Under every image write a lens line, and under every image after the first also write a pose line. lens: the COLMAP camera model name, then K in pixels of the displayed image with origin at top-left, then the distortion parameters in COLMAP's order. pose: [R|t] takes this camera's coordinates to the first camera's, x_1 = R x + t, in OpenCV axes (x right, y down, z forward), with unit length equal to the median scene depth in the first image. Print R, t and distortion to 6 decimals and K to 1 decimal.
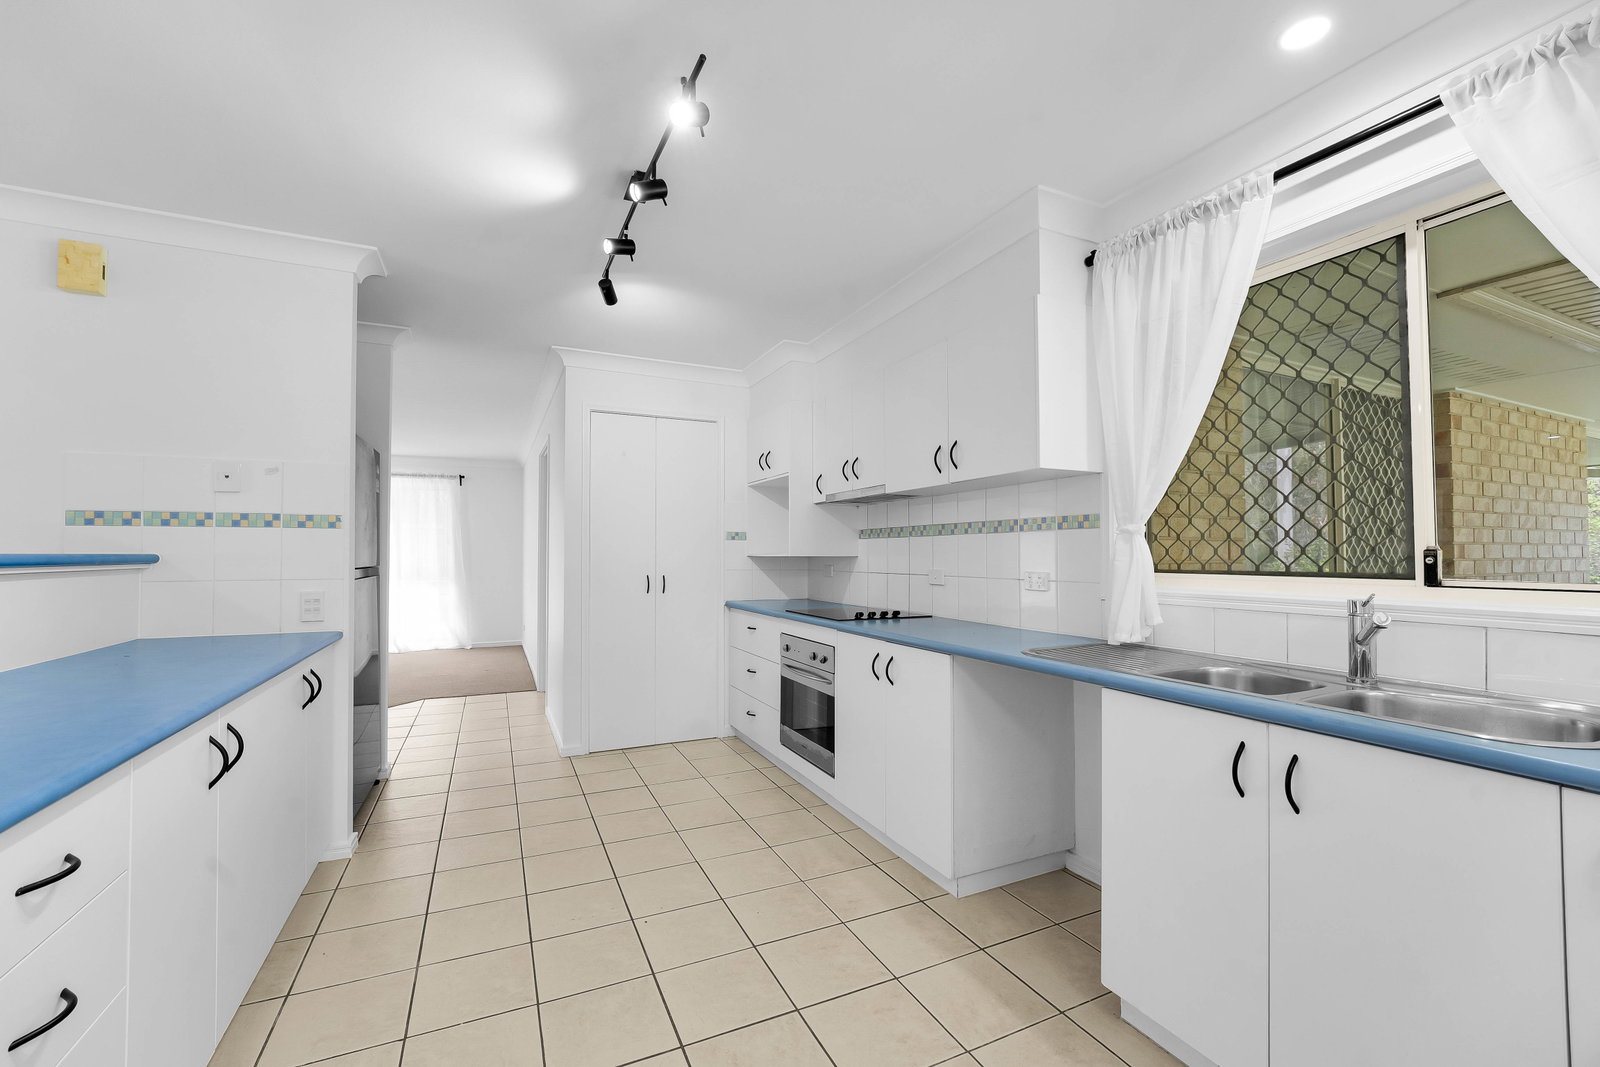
lens RADIAL K [[654.8, 0, 796.8], [0, 654.8, 536.5], [0, 0, 1]] dist [-0.002598, 0.000320]
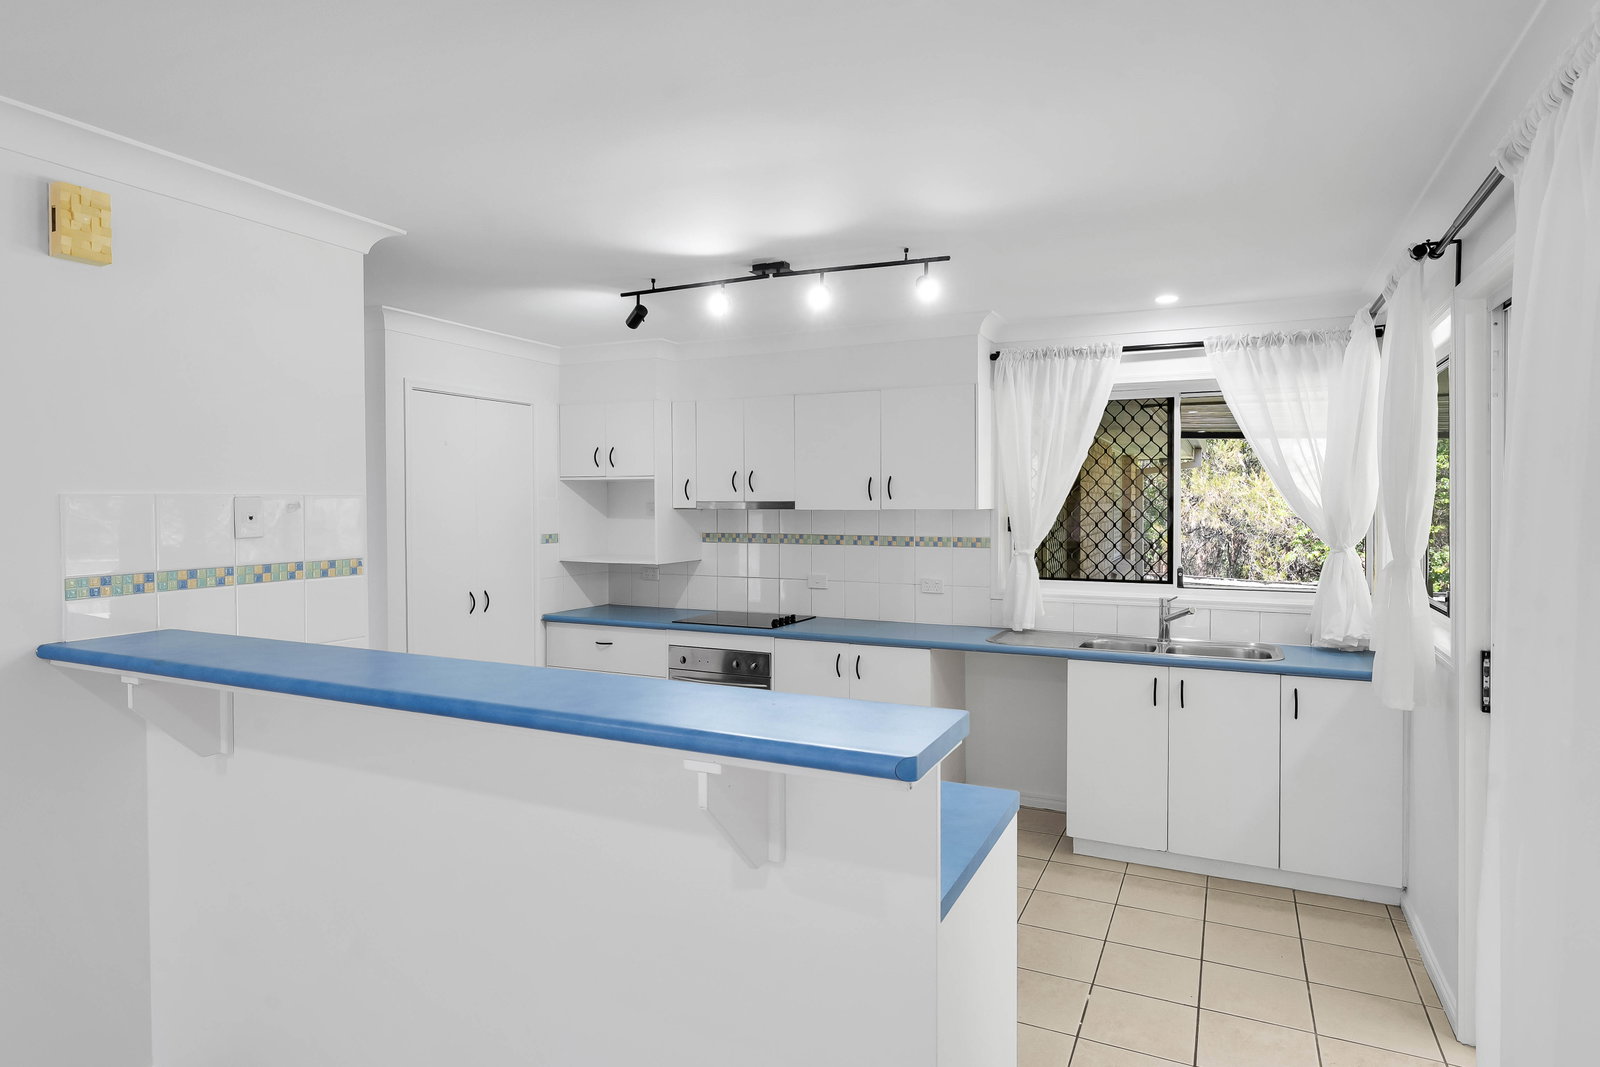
lens RADIAL K [[886.2, 0, 802.5], [0, 886.2, 527.3], [0, 0, 1]] dist [0.003047, 0.000568]
pose [[0.772633, -0.018691, 0.634577, -1.008128], [-0.017032, 0.998596, 0.050150, -0.139972], [-0.634624, -0.049555, 0.771231, -0.197250]]
